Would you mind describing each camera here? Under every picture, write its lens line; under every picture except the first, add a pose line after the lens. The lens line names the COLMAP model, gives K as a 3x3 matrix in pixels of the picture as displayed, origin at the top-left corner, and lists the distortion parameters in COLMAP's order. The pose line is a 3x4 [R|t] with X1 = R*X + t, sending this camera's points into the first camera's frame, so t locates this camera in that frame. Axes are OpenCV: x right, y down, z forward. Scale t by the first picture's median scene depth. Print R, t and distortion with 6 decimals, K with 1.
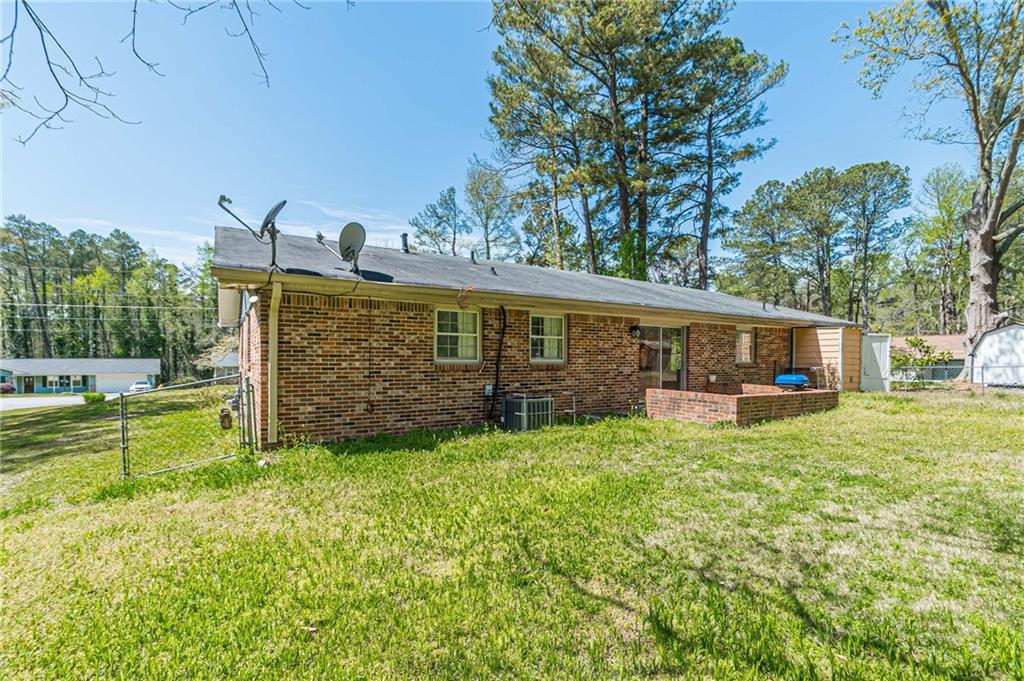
lens RADIAL K [[451.5, 0, 486.3], [0, 451.5, 361.8], [0, 0, 1]] dist [0.002729, 0.000260]
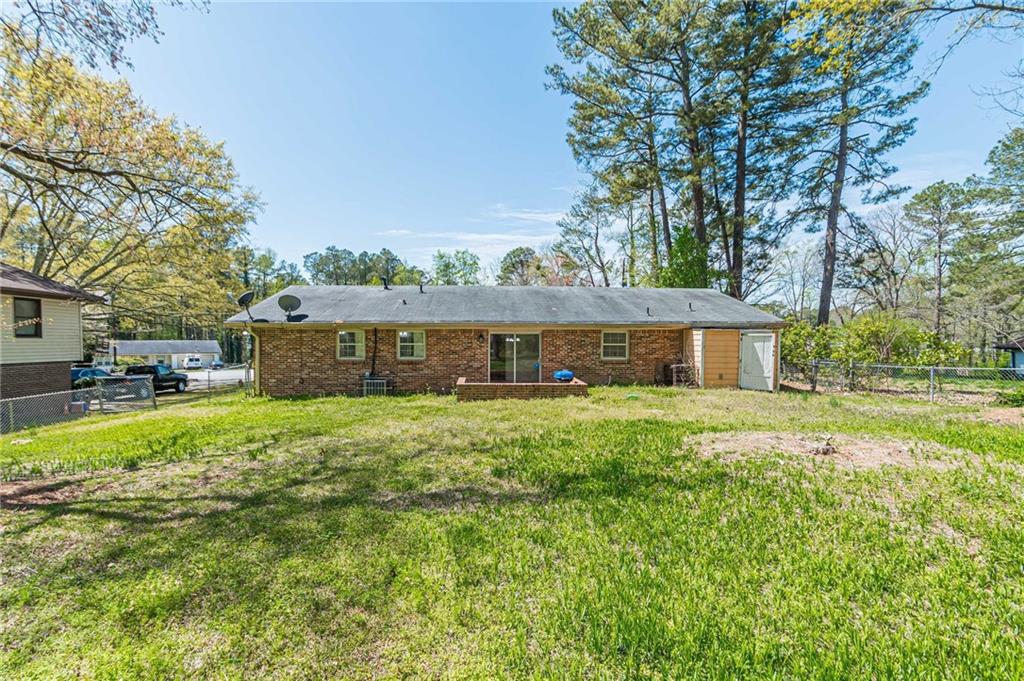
lens RADIAL K [[453.2, 0, 495.7], [0, 453.2, 357.0], [0, 0, 1]] dist [-0.000559, -0.000078]
pose [[0.876899, 0.013741, -0.480479, 1.110656], [-0.000542, 0.999619, 0.027599, -0.049055], [0.480675, -0.023941, 0.876572, -0.287328]]
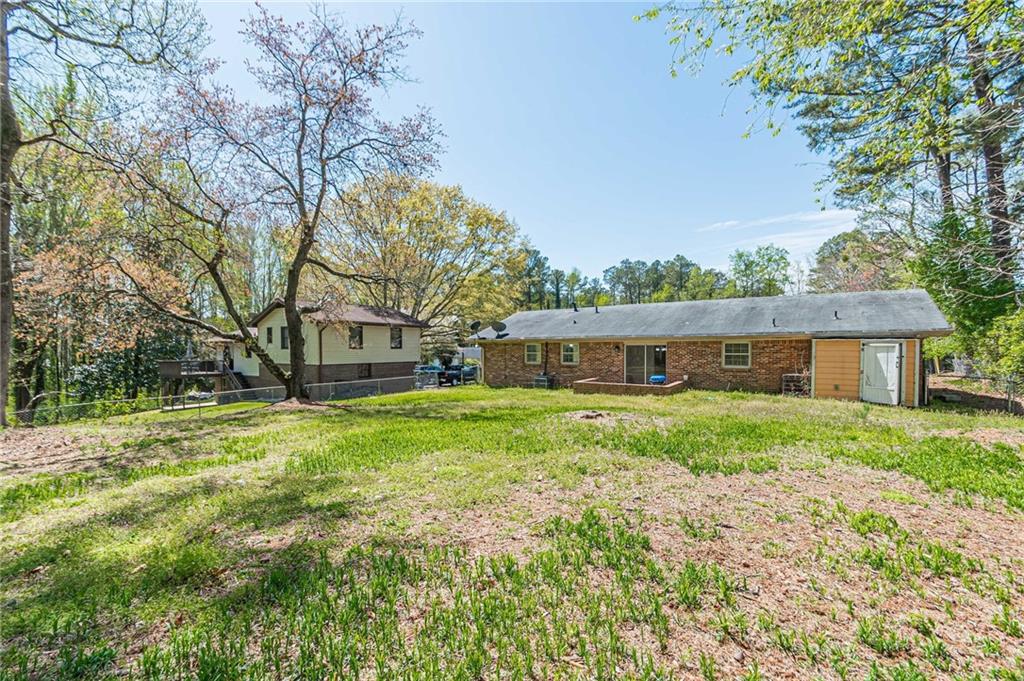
lens RADIAL K [[449.9, 0, 493.2], [0, 449.9, 358.0], [0, 0, 1]] dist [0.000021, 0.000016]
pose [[0.383458, 0.016208, -0.923416, 1.927016], [0.000108, 0.999845, 0.017595, -0.064626], [0.923558, -0.006846, 0.383397, -0.215685]]
